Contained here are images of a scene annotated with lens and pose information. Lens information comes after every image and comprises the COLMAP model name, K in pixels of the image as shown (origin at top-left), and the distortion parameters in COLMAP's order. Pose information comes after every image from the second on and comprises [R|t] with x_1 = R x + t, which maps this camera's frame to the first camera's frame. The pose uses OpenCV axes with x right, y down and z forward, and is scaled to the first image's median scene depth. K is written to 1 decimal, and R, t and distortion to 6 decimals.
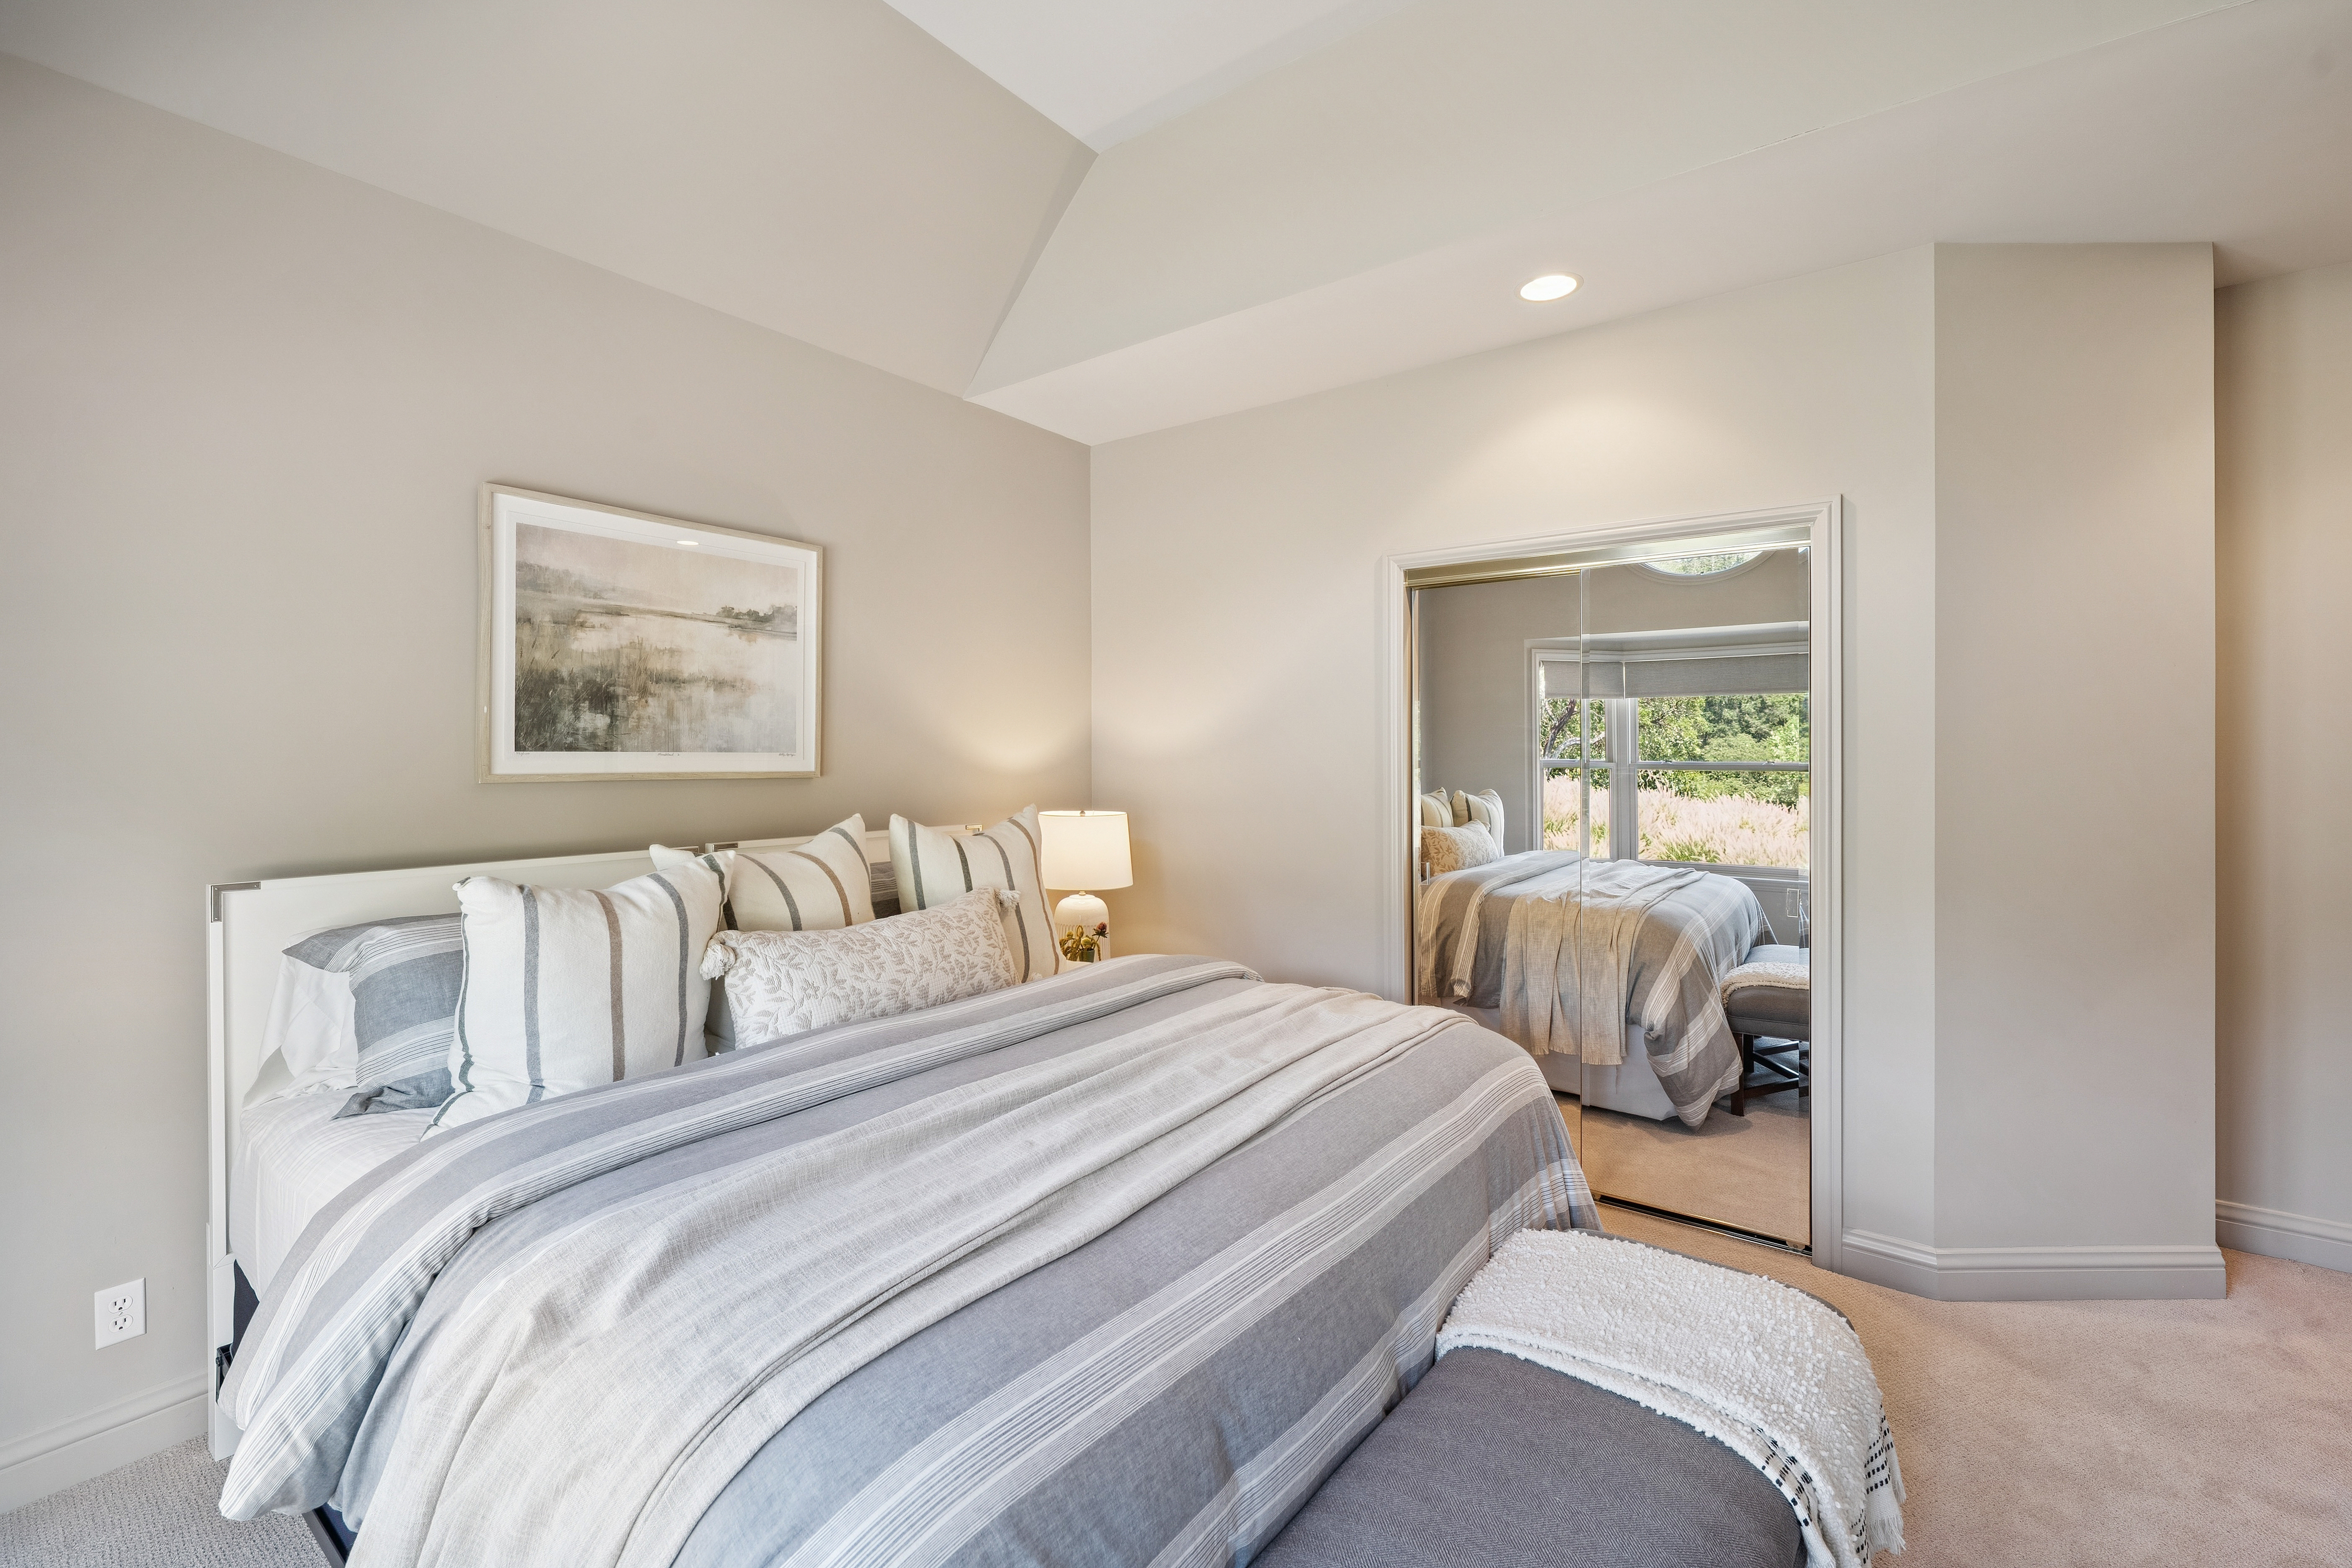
lens RADIAL K [[998.4, 0, 1175.1], [0, 998.4, 749.9], [0, 0, 1]] dist [0.000495, 0.000007]
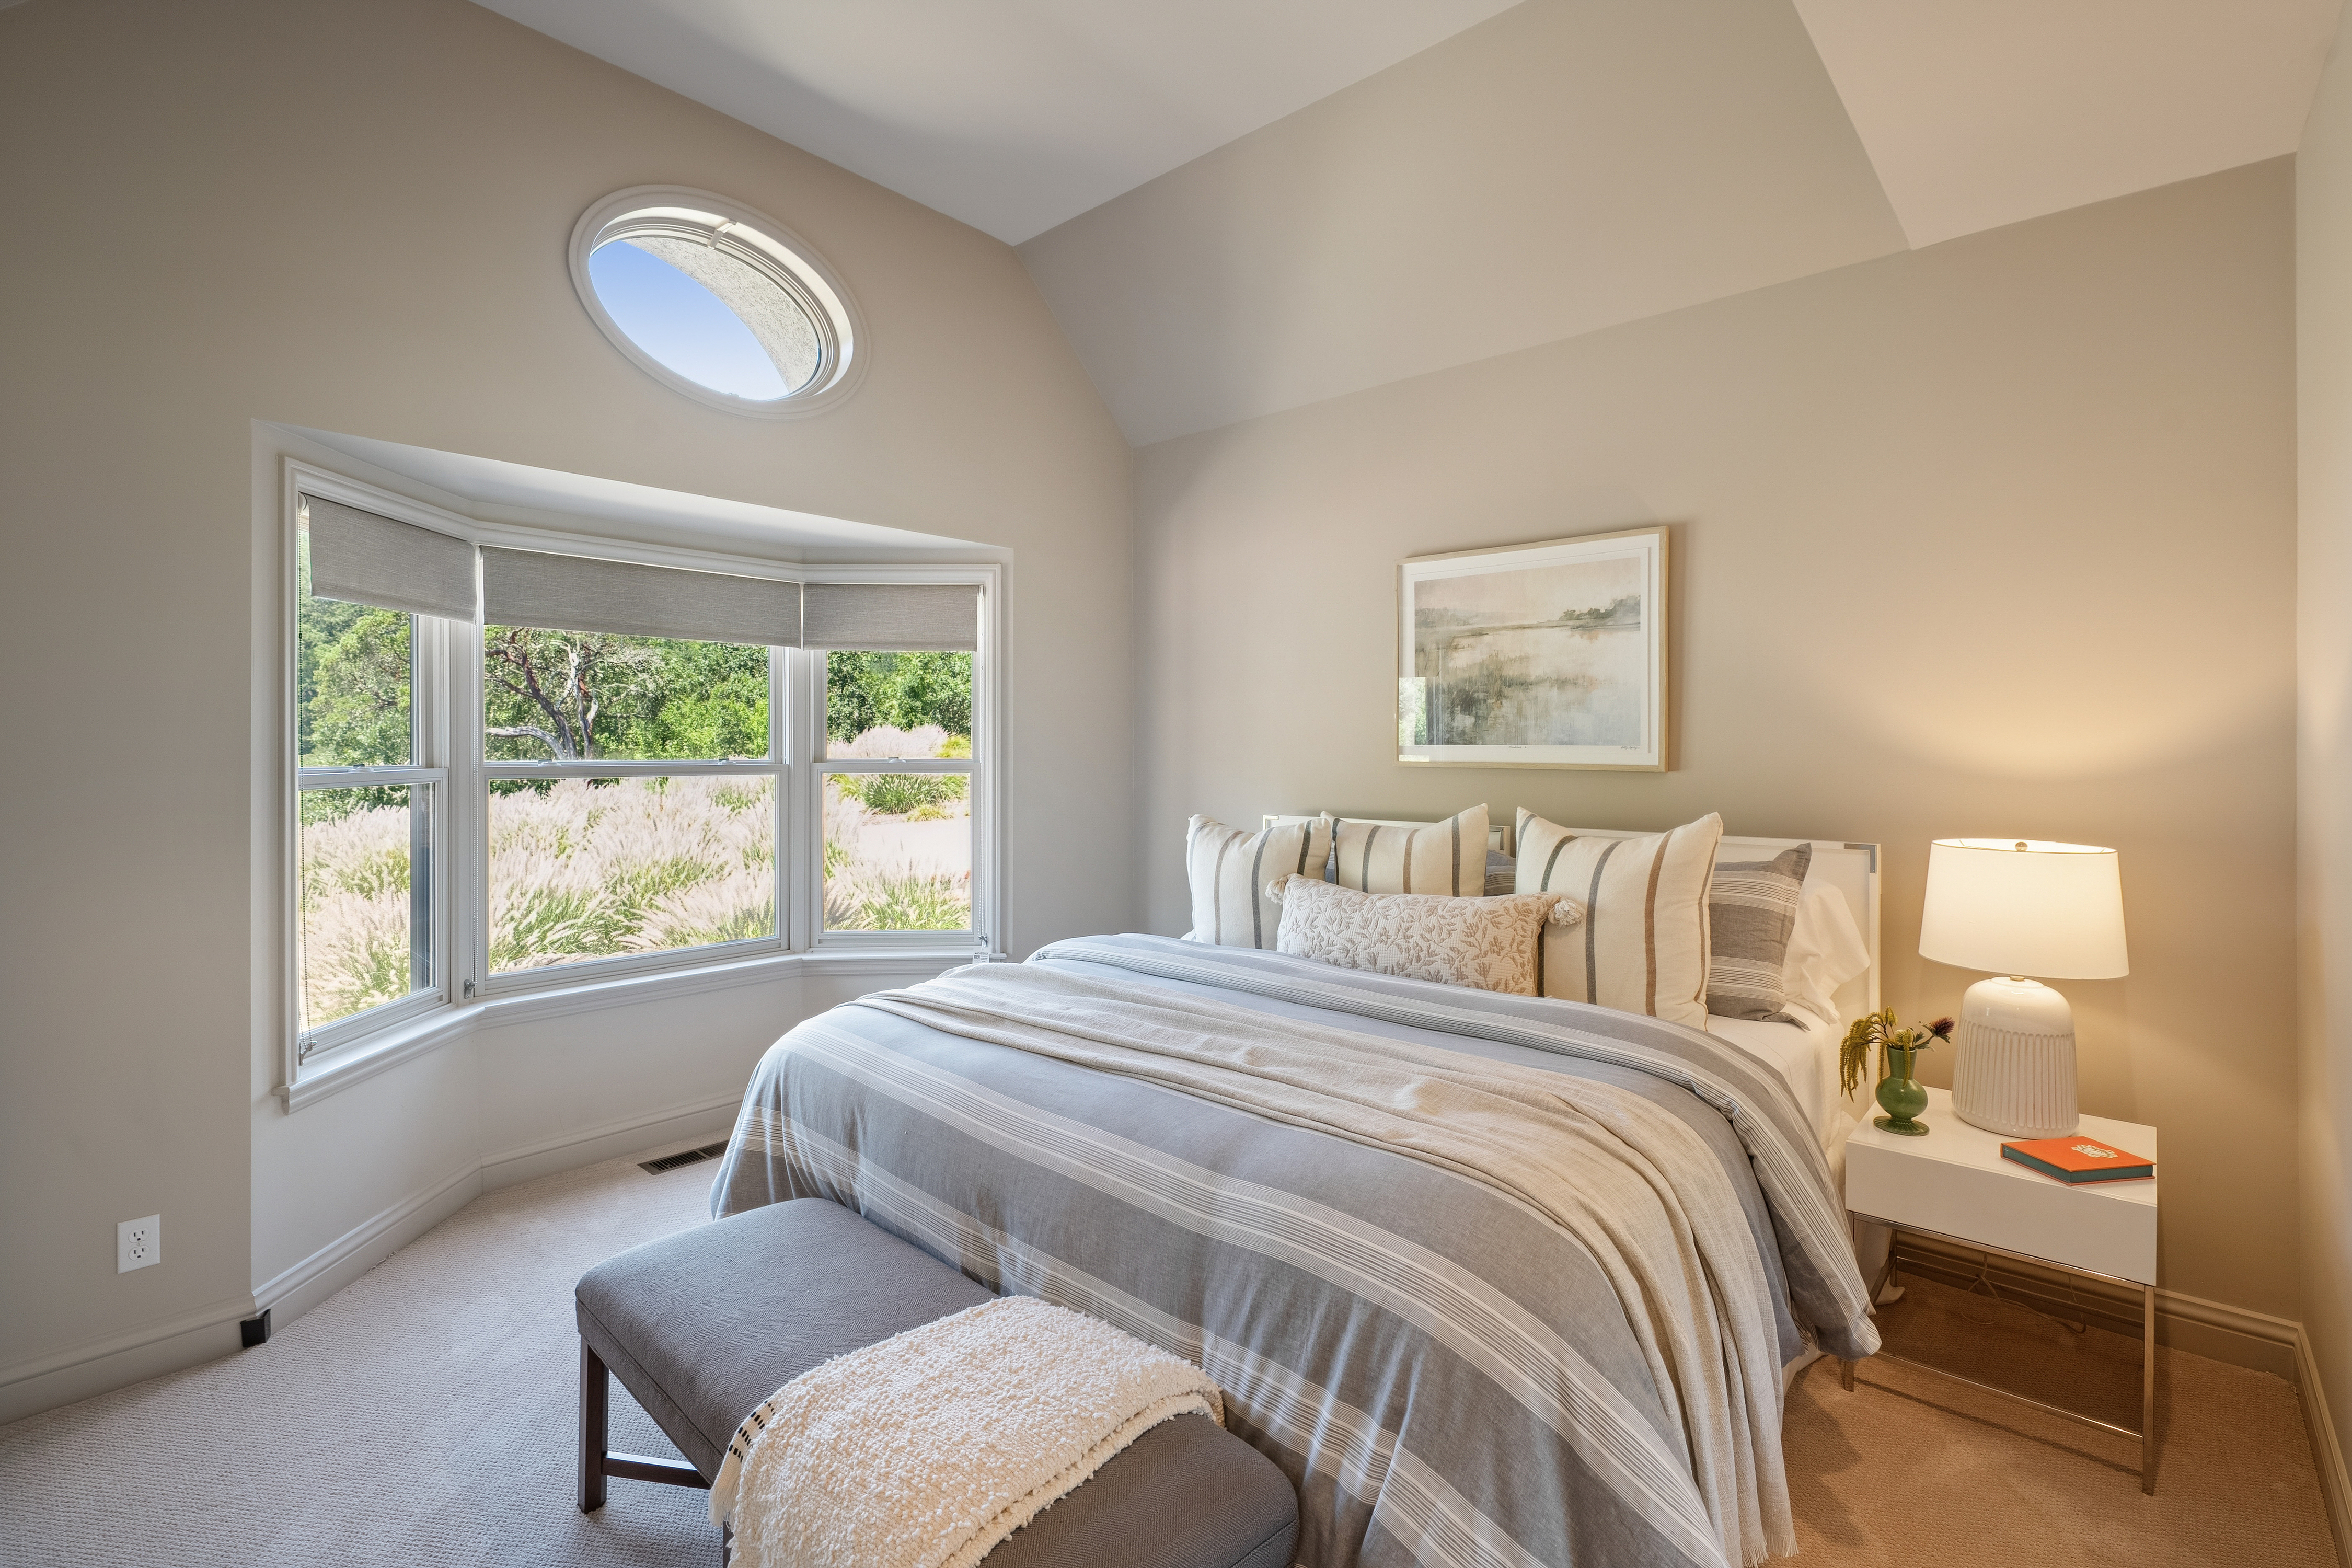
lens RADIAL K [[1074.9, 0, 1174.9], [0, 1074.9, 750.9], [0, 0, 1]] dist [-0.001117, -0.000100]
pose [[-0.078605, 0.004270, -0.996897, 0.787103], [0.003697, 0.999985, 0.003992, 0.002460], [0.996899, -0.003372, -0.078620, 0.706312]]
